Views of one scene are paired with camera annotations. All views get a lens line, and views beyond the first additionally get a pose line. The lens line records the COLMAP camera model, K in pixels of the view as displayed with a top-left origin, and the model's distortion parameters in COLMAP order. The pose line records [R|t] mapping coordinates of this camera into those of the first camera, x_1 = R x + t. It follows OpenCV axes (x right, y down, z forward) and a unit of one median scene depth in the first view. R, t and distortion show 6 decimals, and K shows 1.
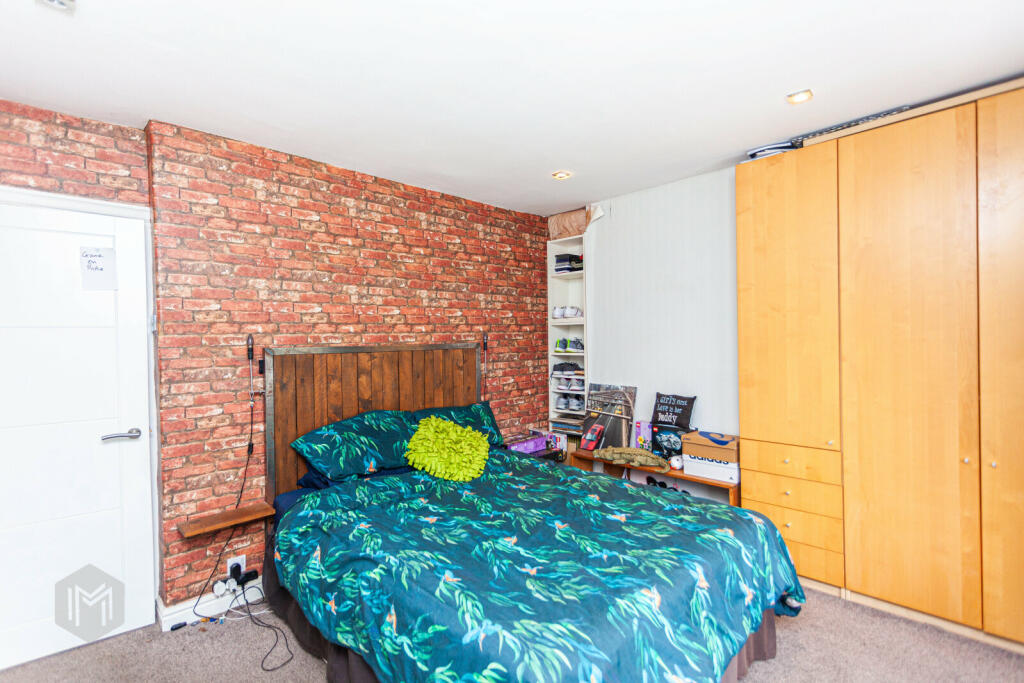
lens RADIAL K [[495.0, 0, 504.1], [0, 495.0, 341.7], [0, 0, 1]] dist [-0.000687, 0.000926]
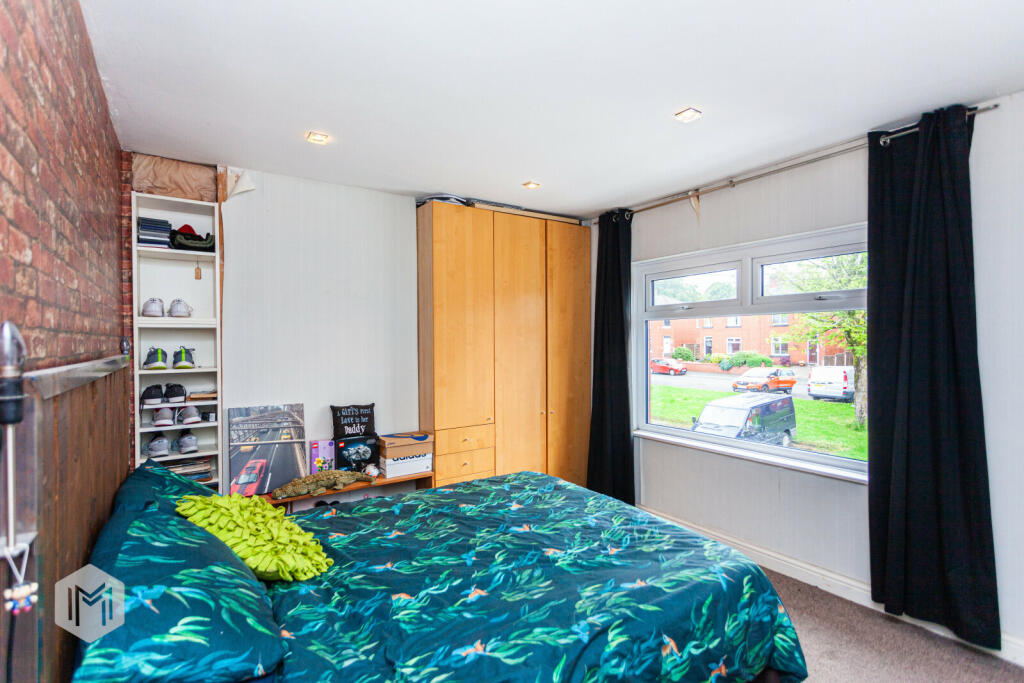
lens RADIAL K [[495.0, 0, 504.1], [0, 495.0, 341.7], [0, 0, 1]] dist [-0.000687, 0.000926]
pose [[0.143464, 0.011853, 0.989585, -0.713432], [0.012557, 0.999826, -0.013796, 0.000117], [-0.989576, 0.014405, 0.143291, 0.698834]]
